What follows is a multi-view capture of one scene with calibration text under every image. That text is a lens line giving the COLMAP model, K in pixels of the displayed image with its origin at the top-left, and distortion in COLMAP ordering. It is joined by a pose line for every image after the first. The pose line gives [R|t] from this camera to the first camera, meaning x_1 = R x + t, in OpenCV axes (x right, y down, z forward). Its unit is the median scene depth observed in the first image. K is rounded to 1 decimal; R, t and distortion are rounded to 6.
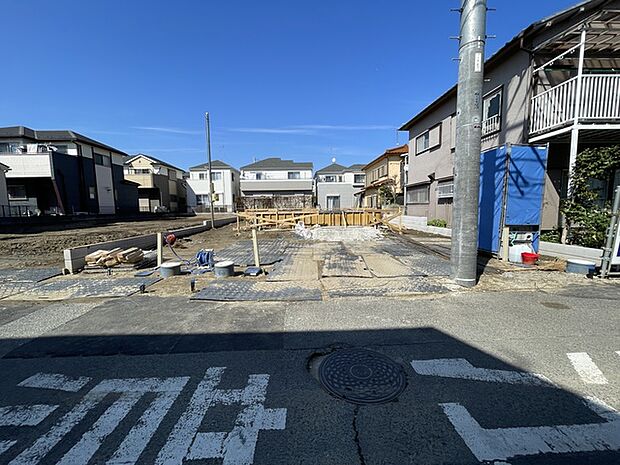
lens RADIAL K [[249.4, 0, 309.9], [0, 249.4, 232.4], [0, 0, 1]] dist [-0.003570, -0.000899]
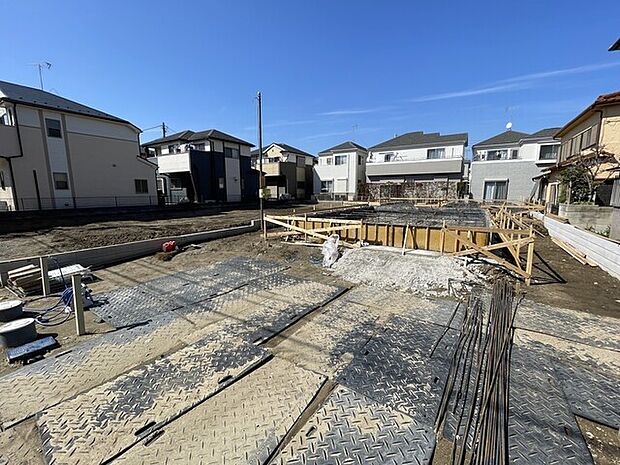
lens RADIAL K [[267.9, 0, 307.6], [0, 267.9, 233.2], [0, 0, 1]] dist [-0.009203, 0.000007]
pose [[0.819718, 0.099527, -0.564053, 0.116625], [-0.065086, 0.994594, 0.080908, -0.038538], [0.569057, -0.029609, 0.821765, 0.144760]]
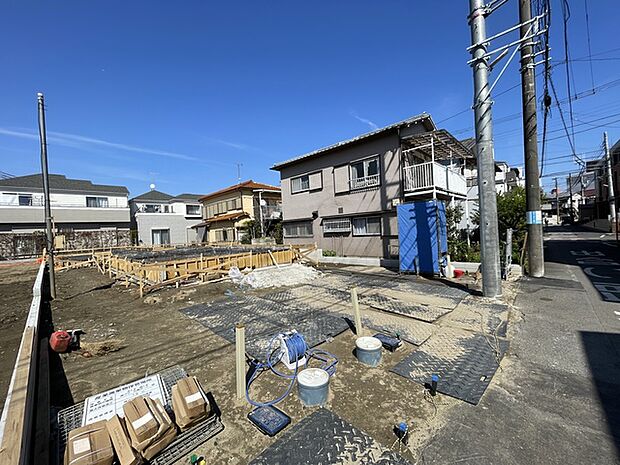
lens RADIAL K [[249.4, 0, 309.3], [0, 249.4, 231.7], [0, 0, 1]] dist [-0.003570, -0.000899]
pose [[0.713824, -0.024470, 0.699898, -0.159830], [0.110186, 0.990866, -0.077736, -0.025488], [-0.691603, 0.132609, 0.710000, 0.095193]]
